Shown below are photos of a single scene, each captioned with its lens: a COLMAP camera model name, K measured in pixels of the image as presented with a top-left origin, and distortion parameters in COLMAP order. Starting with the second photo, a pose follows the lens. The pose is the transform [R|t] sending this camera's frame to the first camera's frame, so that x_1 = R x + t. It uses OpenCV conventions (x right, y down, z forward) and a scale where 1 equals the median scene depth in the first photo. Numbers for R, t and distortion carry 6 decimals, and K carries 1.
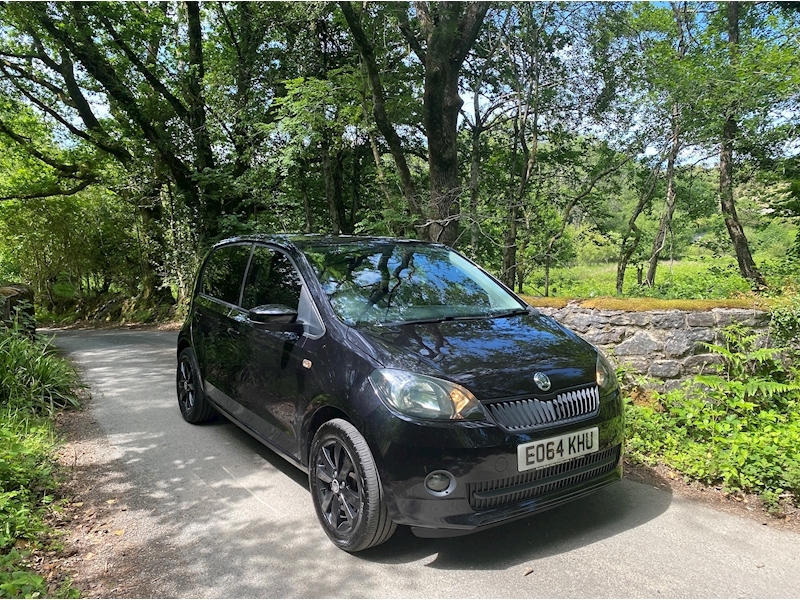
lens RADIAL K [[613.1, 0, 398.6], [0, 613.1, 298.7], [0, 0, 1]] dist [0.033083, -0.038663]
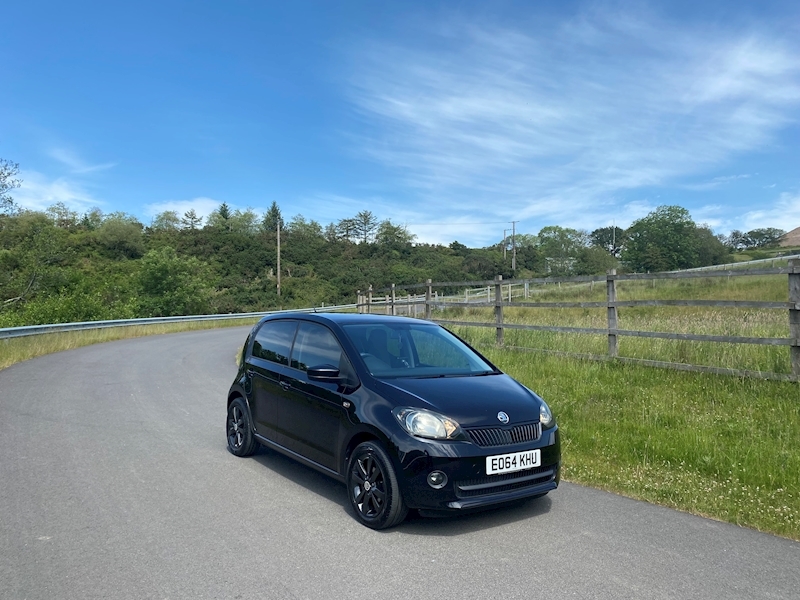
lens RADIAL K [[613.1, 0, 397.5], [0, 613.1, 310.8], [0, 0, 1]] dist [0.033083, -0.038663]
pose [[0.999461, 0.020003, 0.026029, -0.074824], [-0.017698, 0.996139, -0.085982, 0.004339], [-0.027648, 0.085475, 0.995957, -0.538587]]
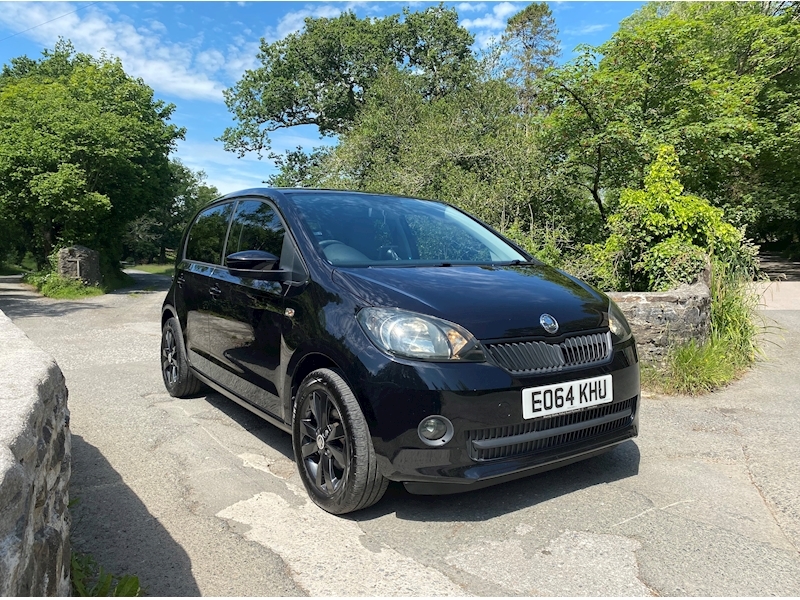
lens RADIAL K [[613.1, 0, 394.1], [0, 613.1, 305.6], [0, 0, 1]] dist [0.033083, -0.038663]
pose [[0.999880, -0.011123, -0.010818, 0.016772], [0.011173, 0.999927, 0.004576, 0.101074], [0.010766, -0.004696, 0.999931, 0.098539]]
